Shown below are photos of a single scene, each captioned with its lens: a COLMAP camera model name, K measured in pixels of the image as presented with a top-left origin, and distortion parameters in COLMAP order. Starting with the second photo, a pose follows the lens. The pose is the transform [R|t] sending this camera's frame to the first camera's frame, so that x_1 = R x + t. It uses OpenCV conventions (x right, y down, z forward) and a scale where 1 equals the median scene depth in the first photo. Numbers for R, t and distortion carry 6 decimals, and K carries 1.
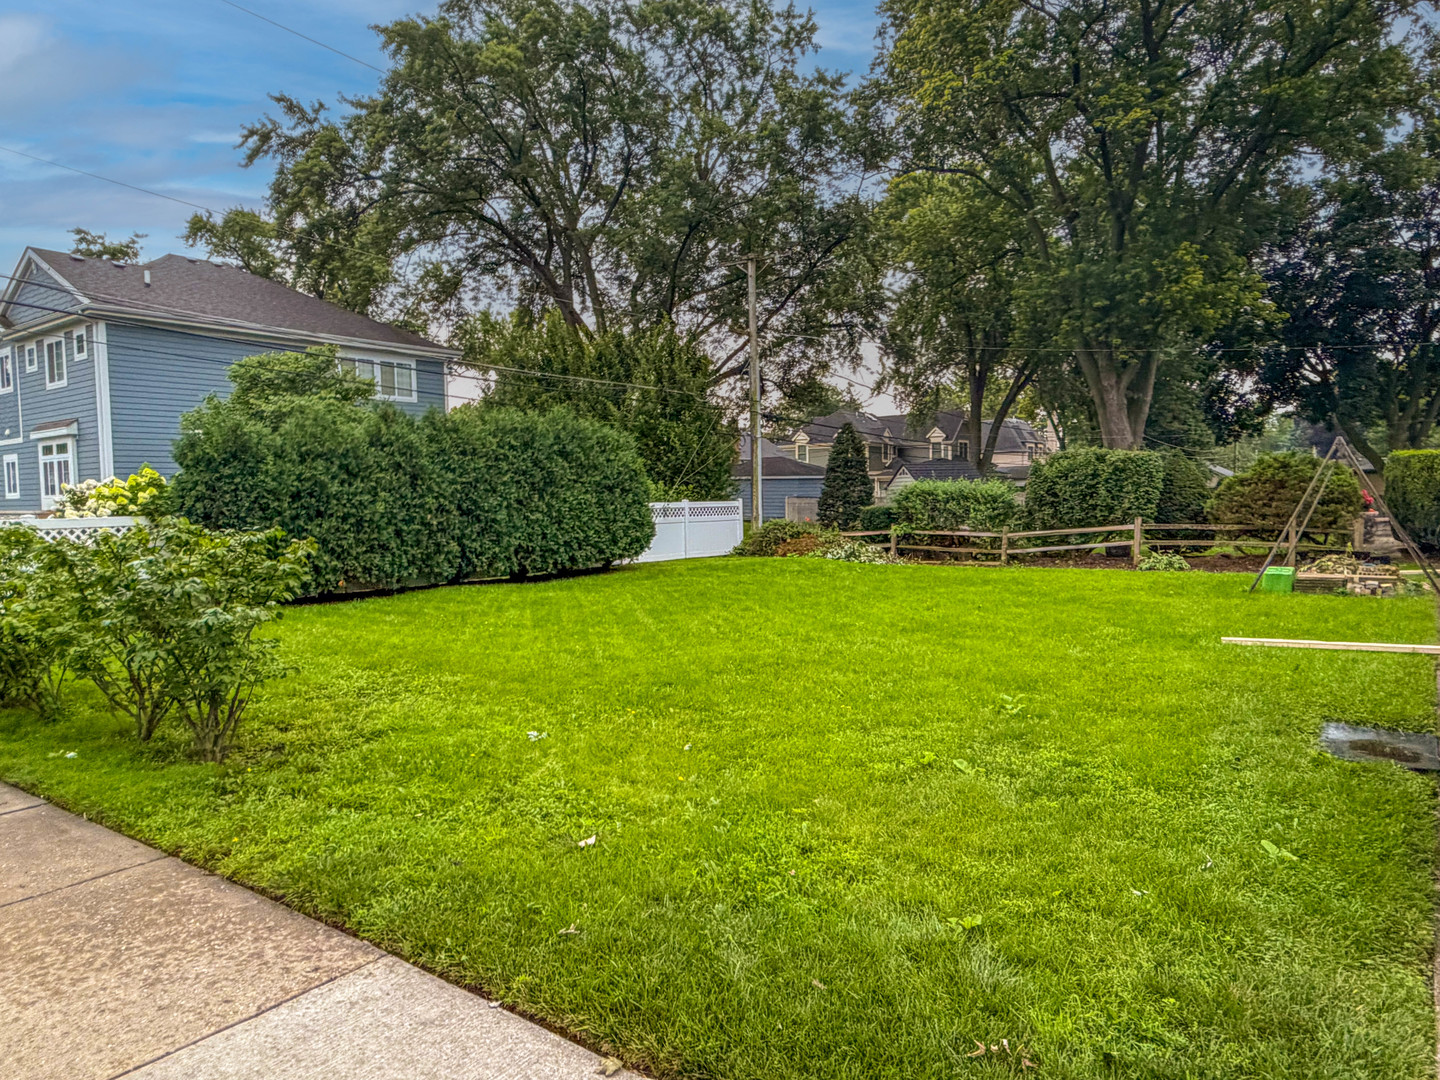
lens RADIAL K [[957.2, 0, 716.8], [0, 957.2, 540.9], [0, 0, 1]] dist [-0.002778, 0.010544]
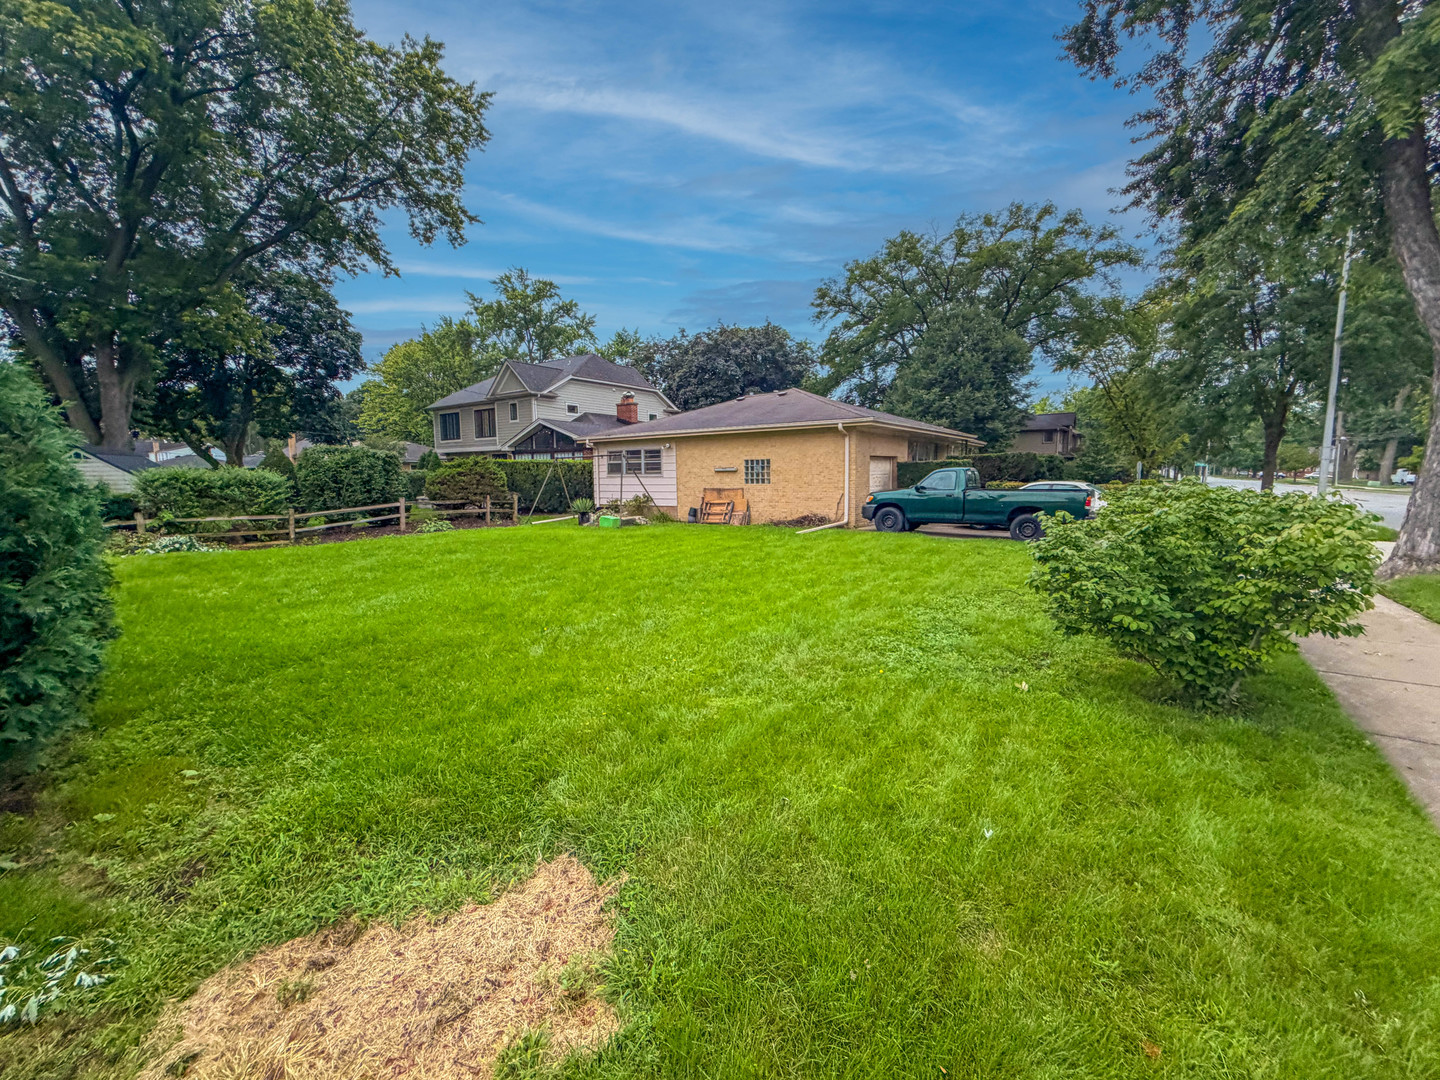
lens RADIAL K [[590.5, 0, 725.7], [0, 590.5, 542.0], [0, 0, 1]] dist [-0.004253, 0.000473]
pose [[-0.019114, -0.093450, 0.995441, -0.417914], [0.053801, 0.994084, 0.094355, -0.014320], [-0.998369, 0.055360, -0.013973, 0.492436]]
